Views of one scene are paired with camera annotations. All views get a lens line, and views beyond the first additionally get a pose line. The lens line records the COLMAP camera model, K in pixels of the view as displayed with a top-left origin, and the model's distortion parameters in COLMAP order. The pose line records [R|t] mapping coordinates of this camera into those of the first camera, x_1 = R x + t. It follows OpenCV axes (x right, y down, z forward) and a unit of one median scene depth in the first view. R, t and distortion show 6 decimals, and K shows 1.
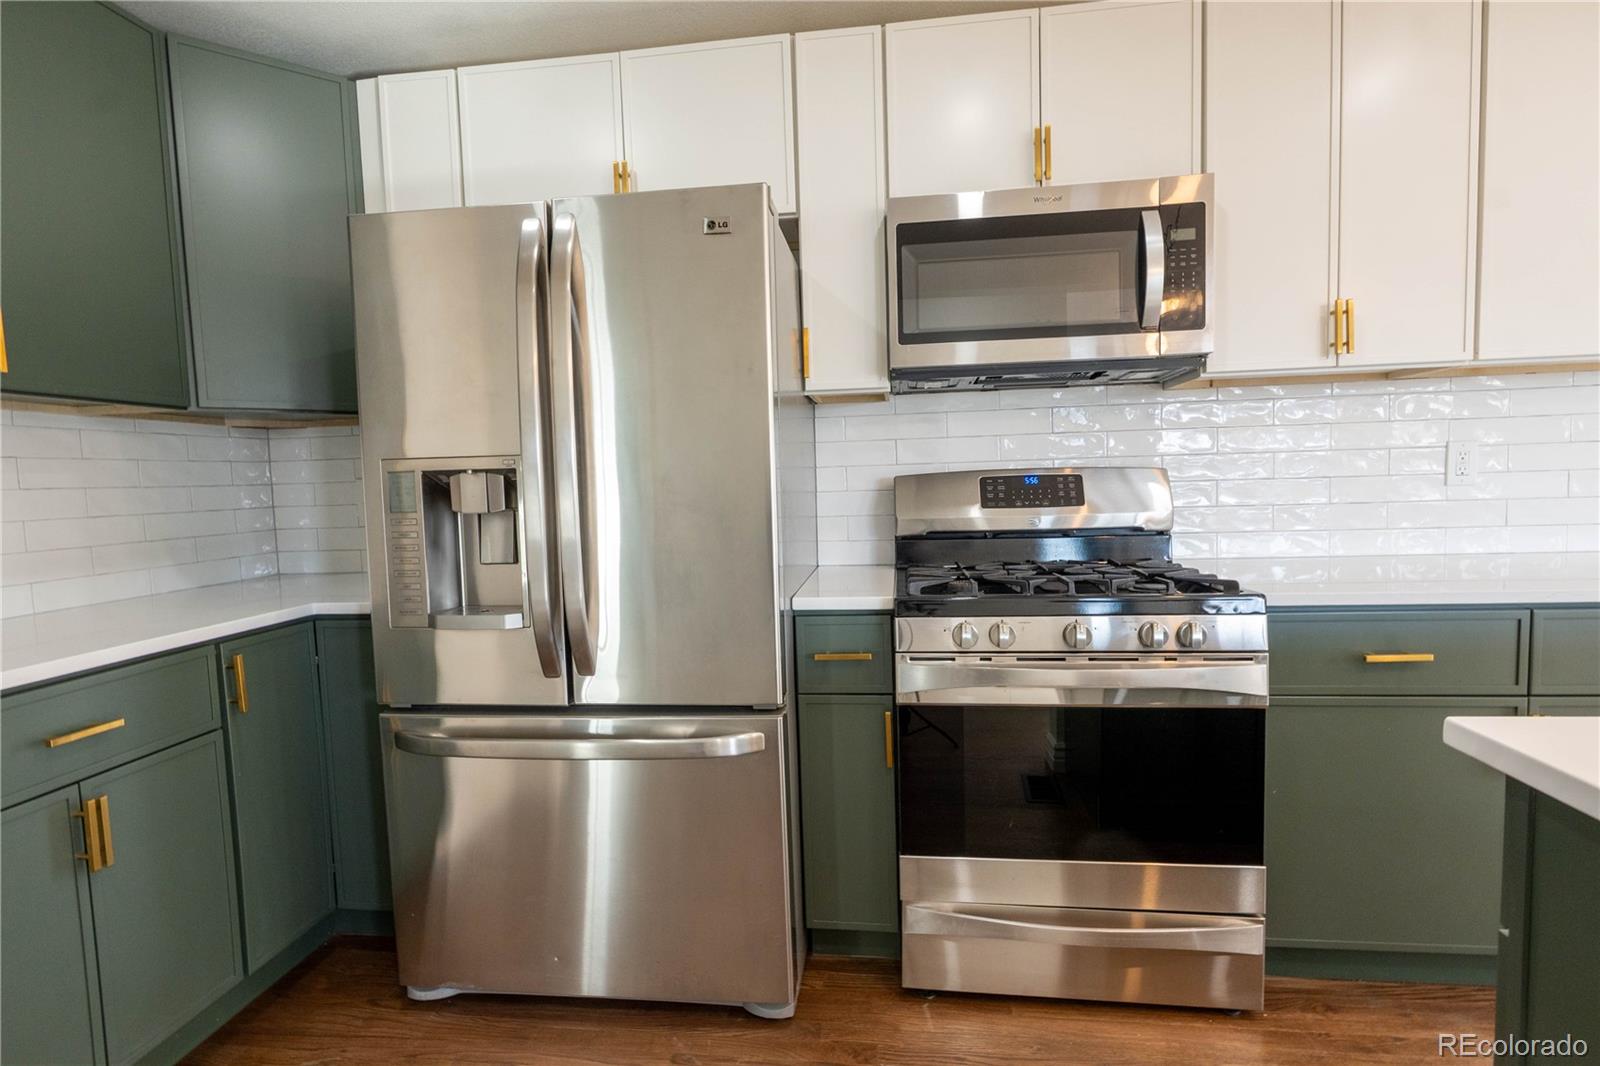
lens RADIAL K [[799.2, 0, 806.3], [0, 799.2, 535.4], [0, 0, 1]] dist [-0.000114, 0.002609]
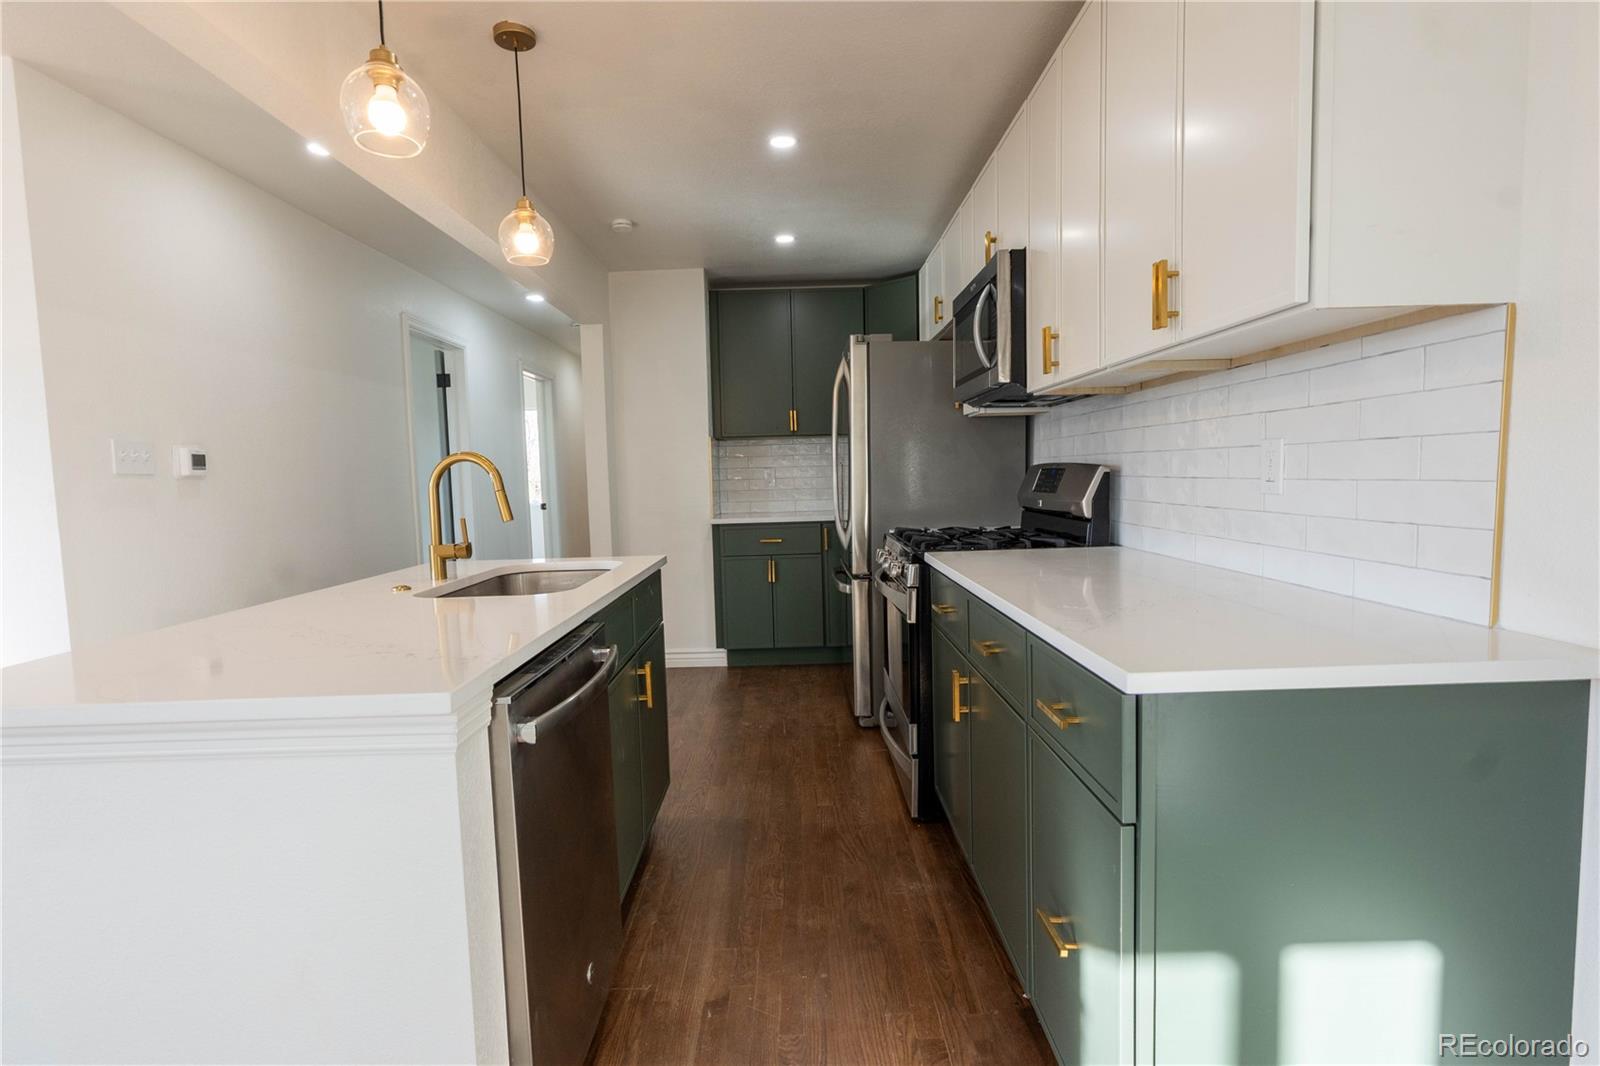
lens RADIAL K [[799.2, 0, 806.3], [0, 799.2, 535.4], [0, 0, 1]] dist [-0.000114, 0.002609]
pose [[0.139959, 0.103966, -0.984684, 1.826193], [-0.051408, 0.993894, 0.097632, -0.086148], [0.988822, 0.036956, 0.144449, 0.494914]]
